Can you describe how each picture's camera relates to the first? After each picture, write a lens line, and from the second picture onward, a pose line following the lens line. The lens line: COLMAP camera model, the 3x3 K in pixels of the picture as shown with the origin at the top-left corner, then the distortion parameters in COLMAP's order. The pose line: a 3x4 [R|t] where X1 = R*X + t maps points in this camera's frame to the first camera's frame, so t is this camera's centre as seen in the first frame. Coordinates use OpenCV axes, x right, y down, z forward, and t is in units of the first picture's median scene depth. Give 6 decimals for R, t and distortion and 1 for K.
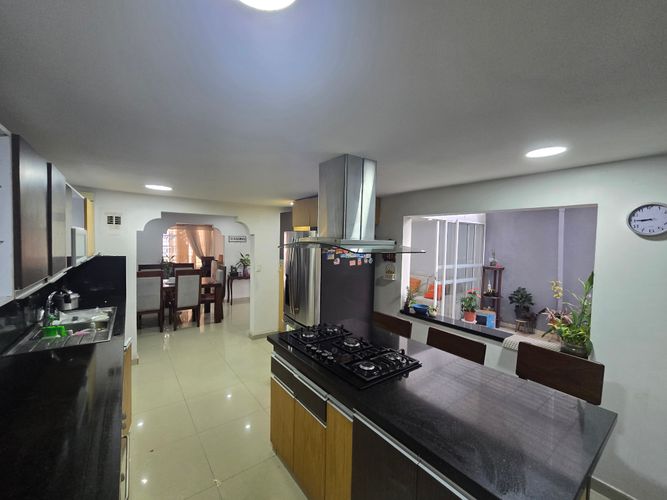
lens RADIAL K [[272.2, 0, 333.6], [0, 272.2, 251.6], [0, 0, 1]] dist [-0.003545, 0.000239]
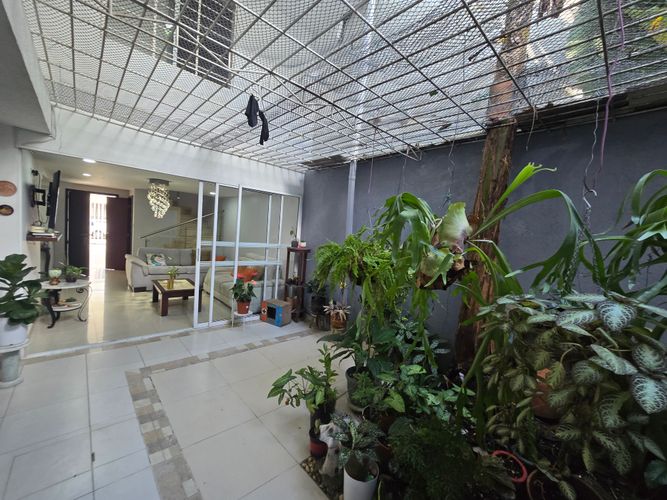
lens RADIAL K [[272.2, 0, 333.5], [0, 272.2, 248.8], [0, 0, 1]] dist [-0.003545, 0.000239]
pose [[0.993284, 0.049945, 0.104370, 0.686223], [-0.056087, 0.996811, 0.056756, 0.008093], [-0.101203, -0.062229, 0.992918, 0.195384]]
